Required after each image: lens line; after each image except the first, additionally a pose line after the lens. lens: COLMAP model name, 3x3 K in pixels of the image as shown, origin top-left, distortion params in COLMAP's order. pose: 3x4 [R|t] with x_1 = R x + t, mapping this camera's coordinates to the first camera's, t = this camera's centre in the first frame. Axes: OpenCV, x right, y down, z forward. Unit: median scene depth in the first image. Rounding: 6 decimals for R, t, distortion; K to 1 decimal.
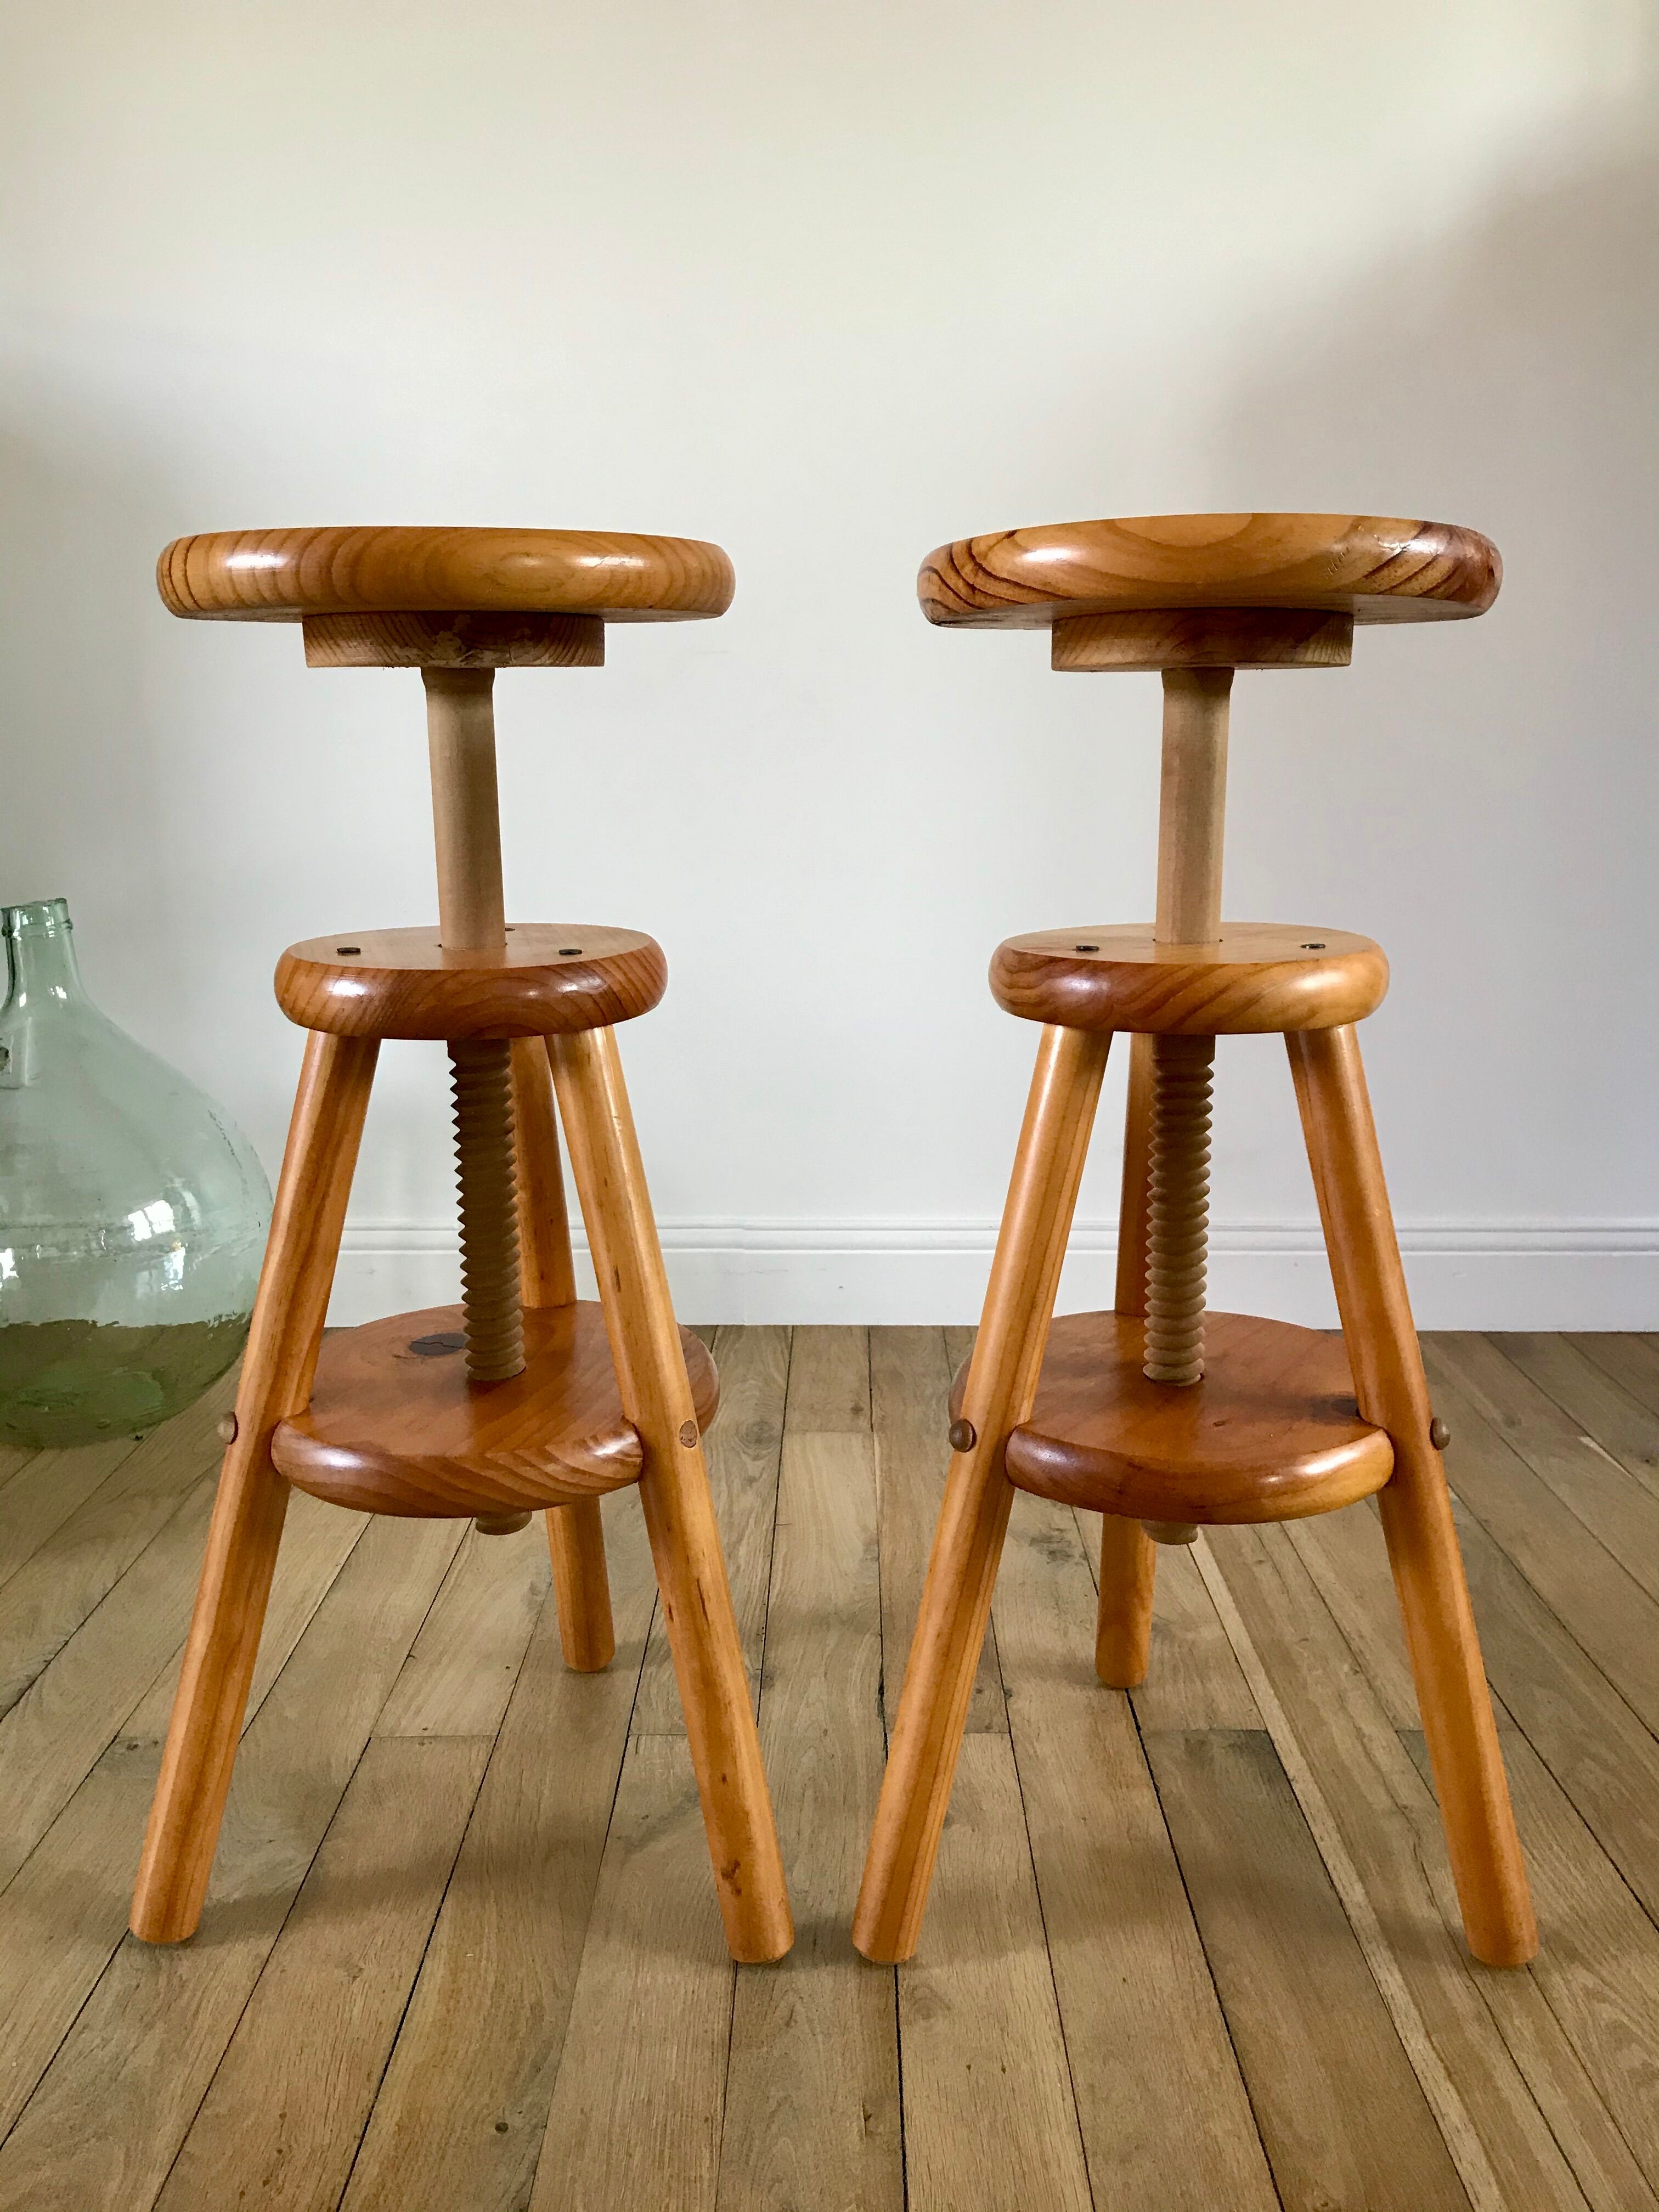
lens RADIAL K [[1824.2, 0, 840.3], [0, 1824.2, 1097.9], [0, 0, 1]] dist [0.032546, -0.024476]
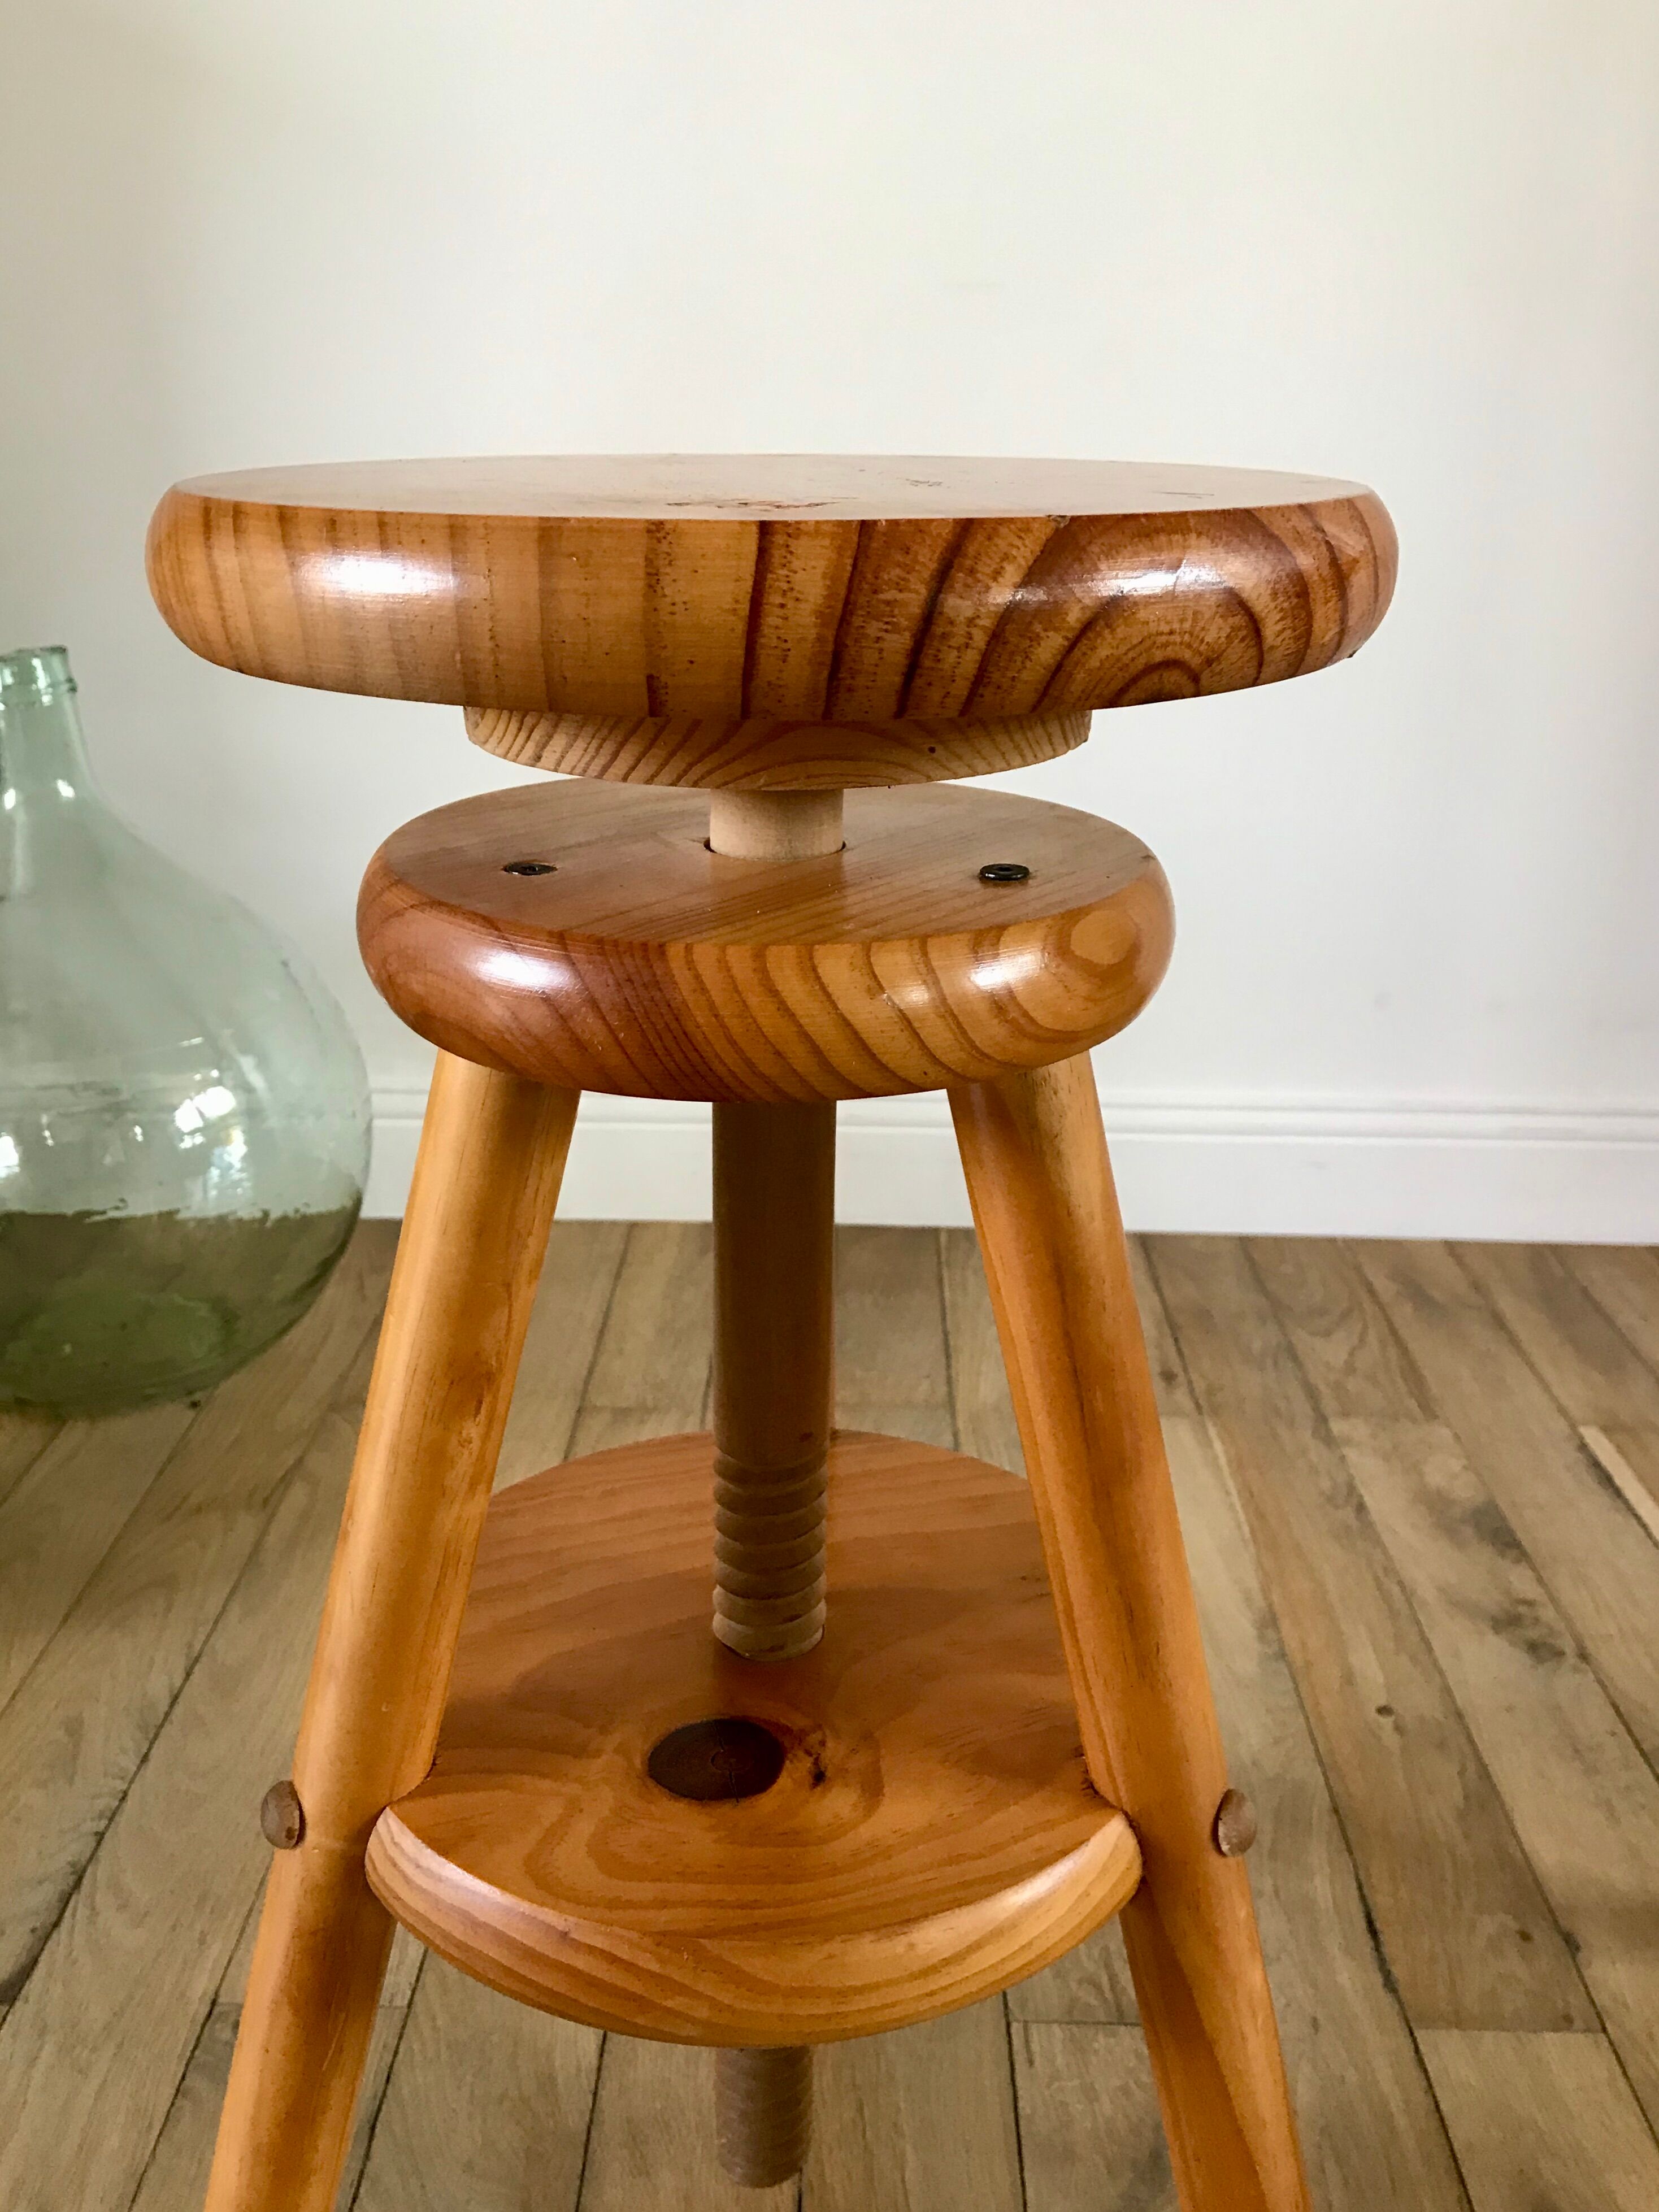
lens RADIAL K [[1893.7, 0, 830.2], [0, 1893.7, 1088.4], [0, 0, 1]] dist [0.013918, -0.004040]
pose [[0.999809, 0.017099, -0.009494, -0.198019], [-0.015609, 0.990106, 0.139451, -0.075794], [0.011785, -0.139276, 0.990183, 0.431049]]
